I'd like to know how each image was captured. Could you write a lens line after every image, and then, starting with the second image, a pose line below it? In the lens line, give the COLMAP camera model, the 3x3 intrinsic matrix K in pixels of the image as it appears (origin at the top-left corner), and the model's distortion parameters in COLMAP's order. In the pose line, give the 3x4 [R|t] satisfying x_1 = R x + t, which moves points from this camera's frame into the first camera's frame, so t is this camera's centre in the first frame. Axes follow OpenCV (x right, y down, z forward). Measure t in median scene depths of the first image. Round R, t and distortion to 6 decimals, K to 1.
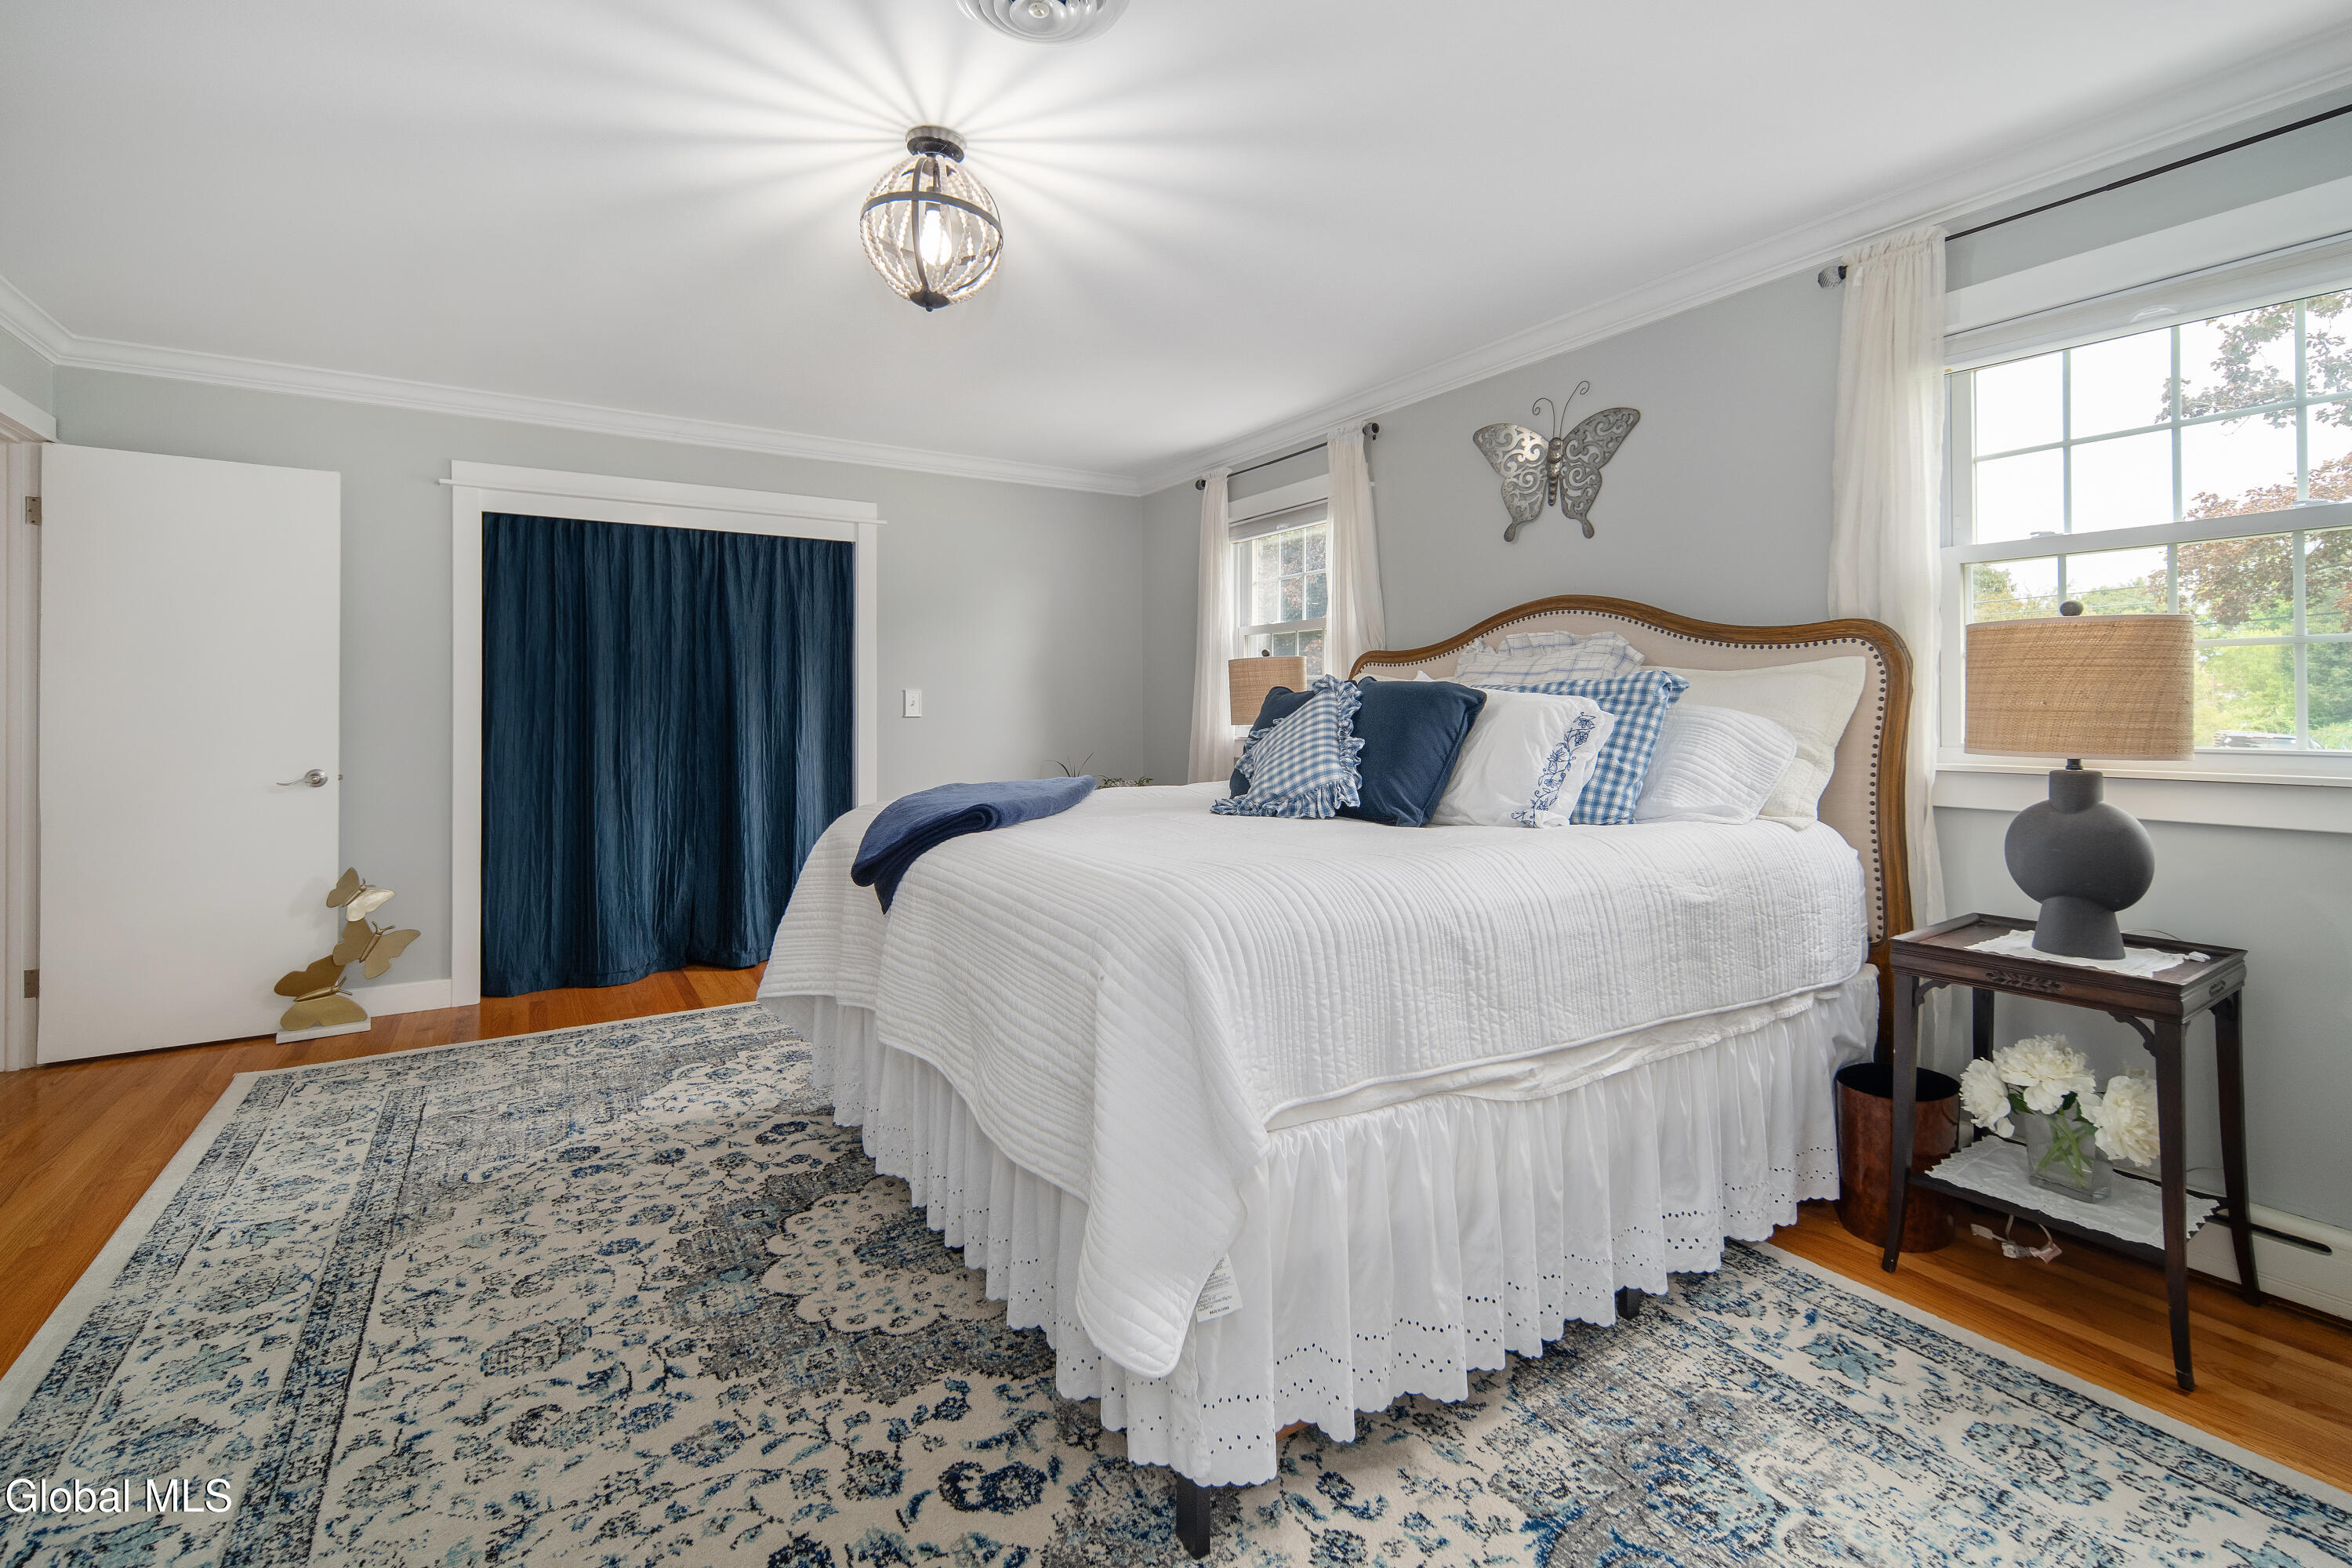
lens RADIAL K [[1042.5, 0, 1181.8], [0, 1042.5, 692.9], [0, 0, 1]] dist [0.004398, -0.002695]
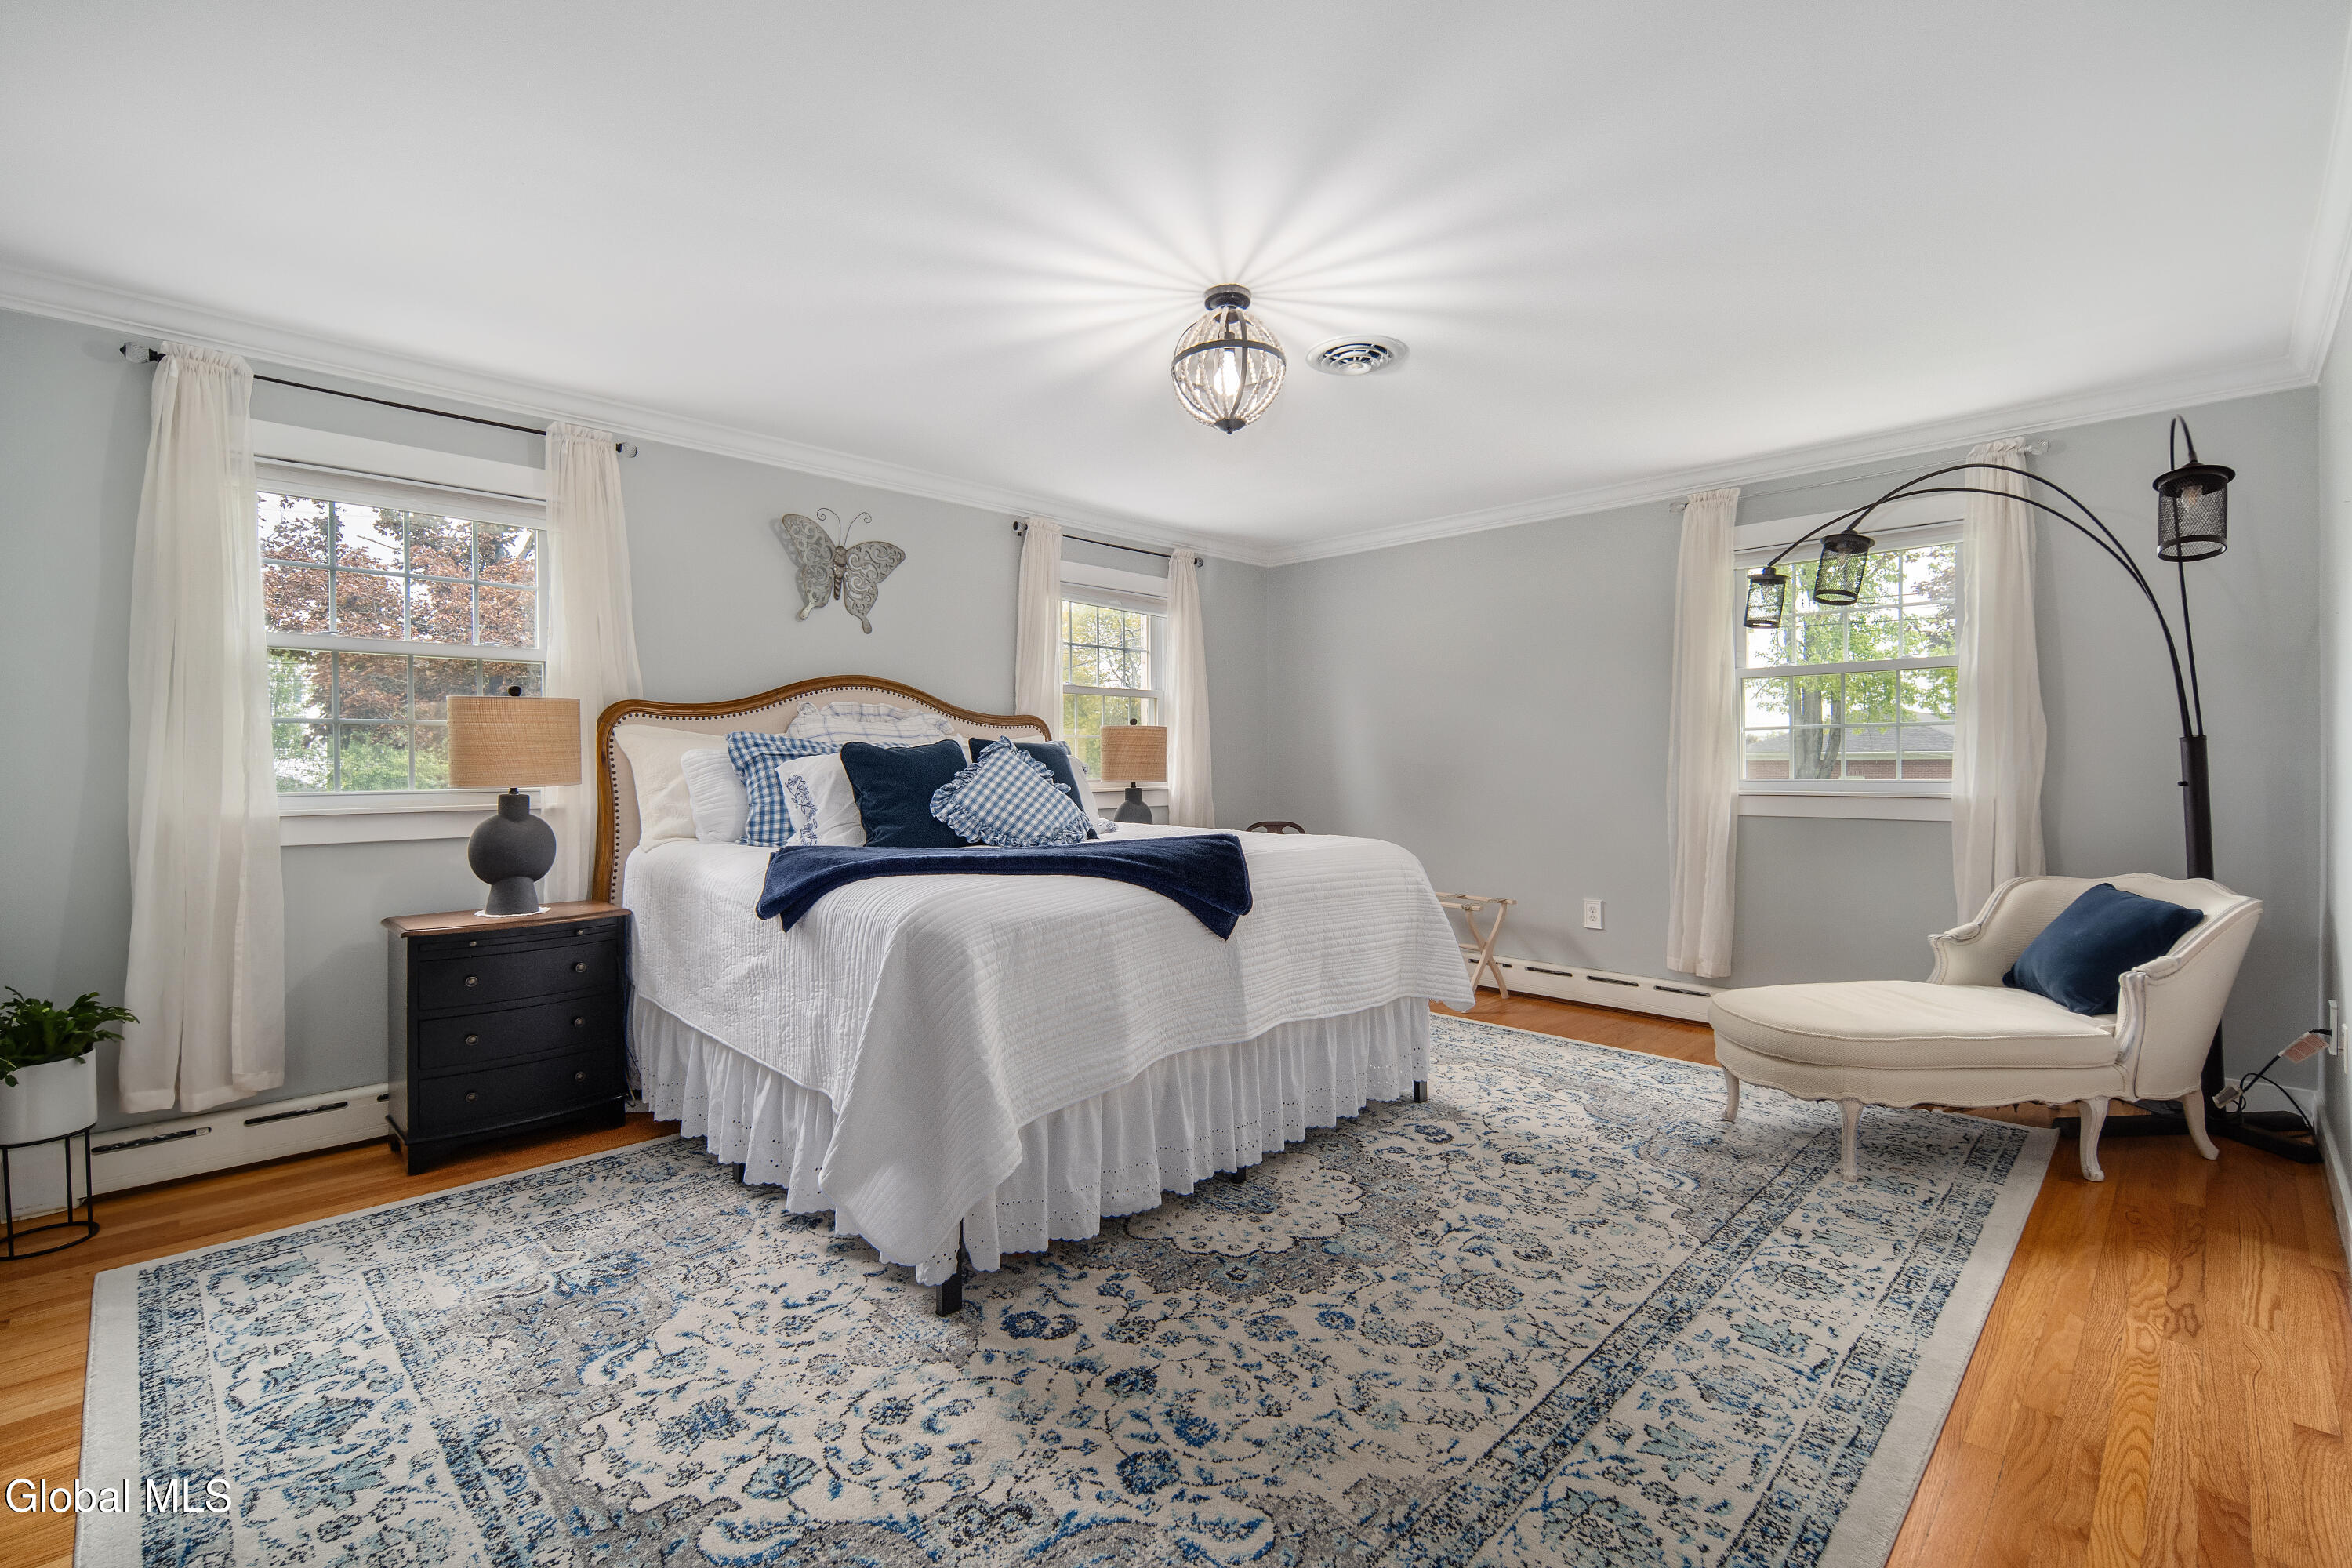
lens RADIAL K [[1042.5, 0, 1176.5], [0, 1042.5, 774.6], [0, 0, 1]] dist [0.004398, -0.002695]
pose [[-0.228857, -0.006600, 0.973438, -1.573423], [-0.004388, 0.999974, 0.005749, 0.029351], [-0.973450, -0.002956, -0.228880, 1.496528]]
